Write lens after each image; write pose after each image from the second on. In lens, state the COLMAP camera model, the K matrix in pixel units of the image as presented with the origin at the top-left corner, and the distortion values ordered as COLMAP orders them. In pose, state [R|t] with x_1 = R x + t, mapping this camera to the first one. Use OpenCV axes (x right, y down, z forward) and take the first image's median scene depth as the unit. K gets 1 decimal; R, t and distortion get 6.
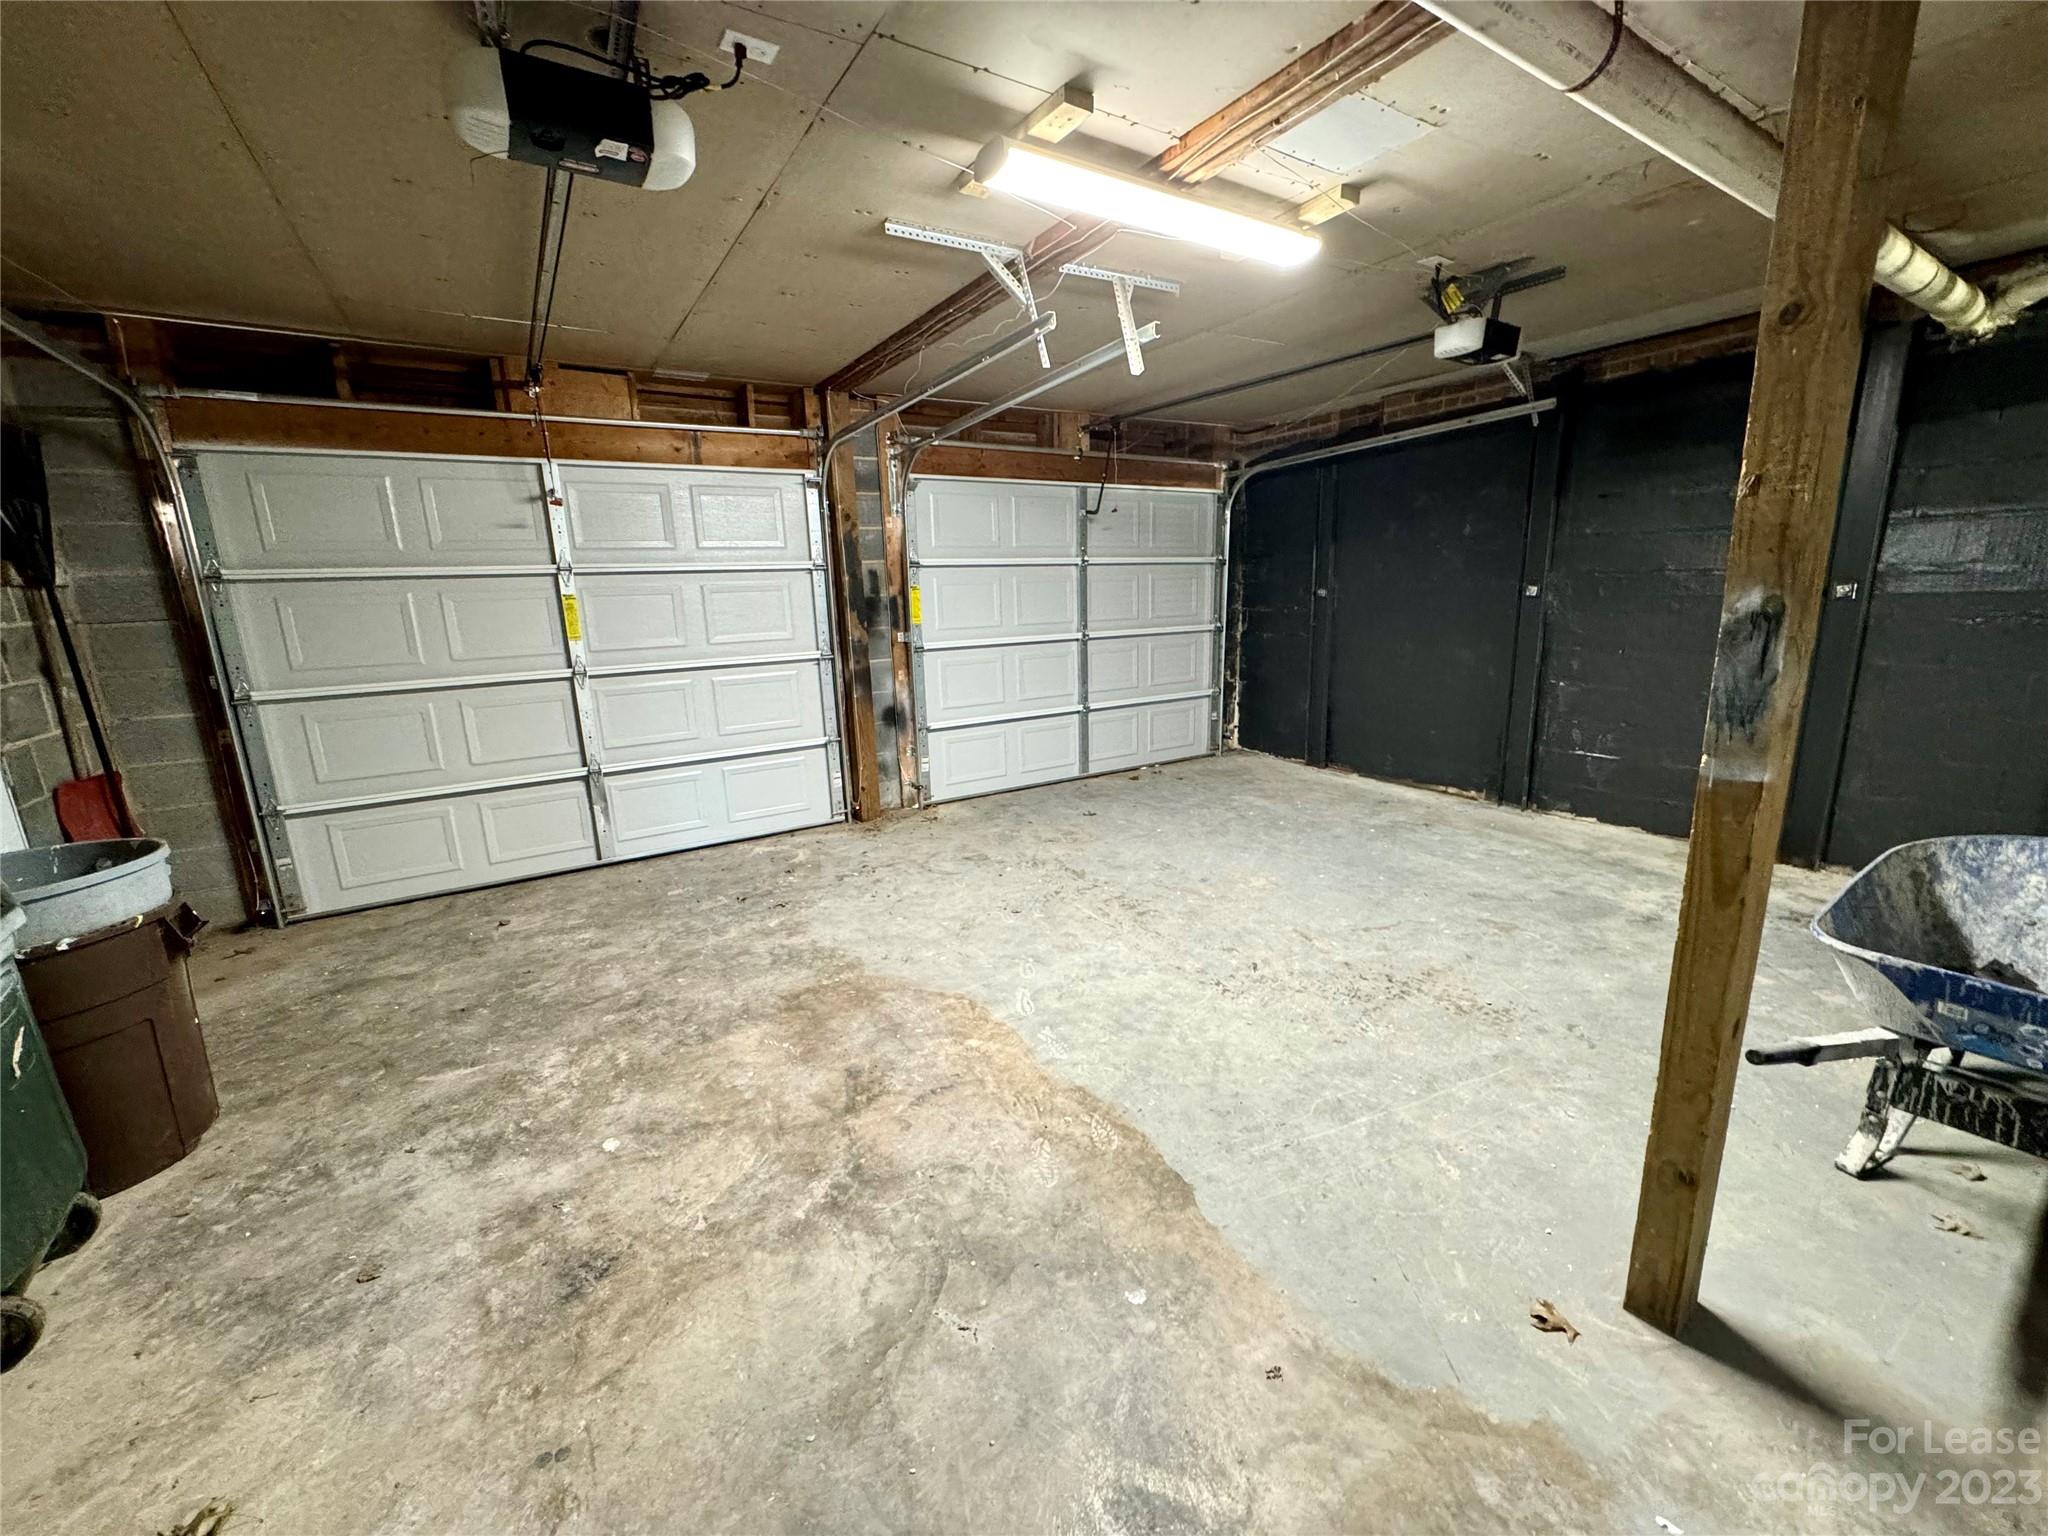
lens RADIAL K [[811.4, 0, 1020.6], [0, 811.4, 768.3], [0, 0, 1]] dist [-0.003886, 0.001231]
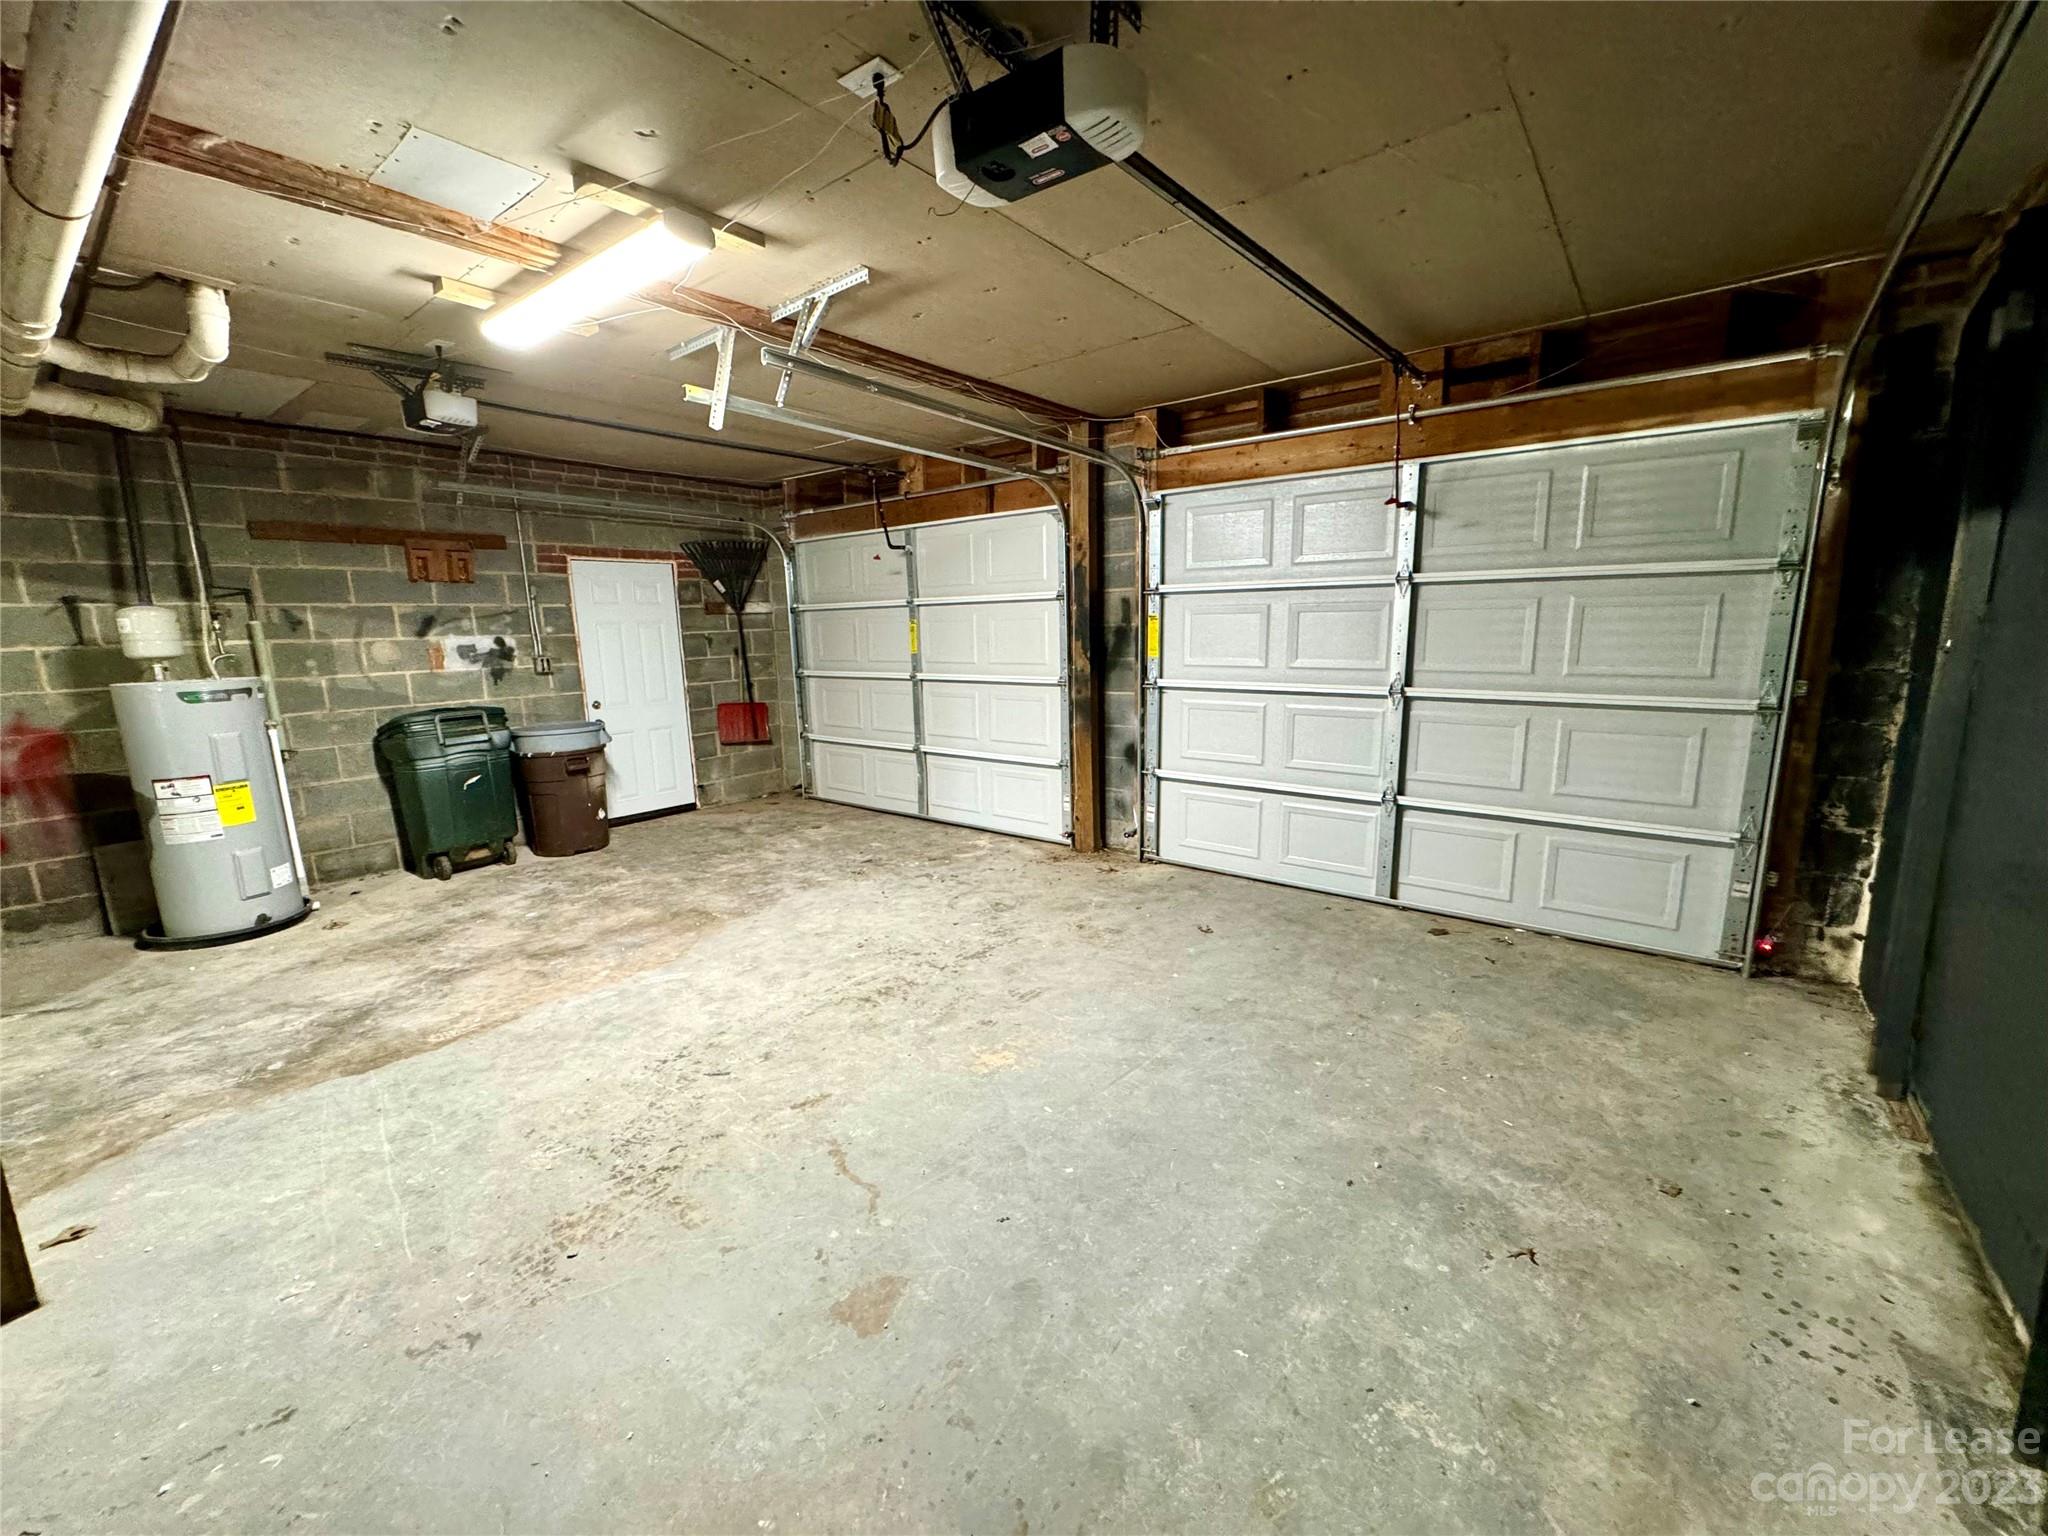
lens RADIAL K [[811.4, 0, 1019.4], [0, 811.4, 768.9], [0, 0, 1]] dist [-0.003886, 0.001231]
pose [[0.341758, 0.191021, -0.920170, 0.944682], [-0.196638, 0.971987, 0.128745, -0.204318], [0.918986, 0.136940, 0.369747, 0.779017]]
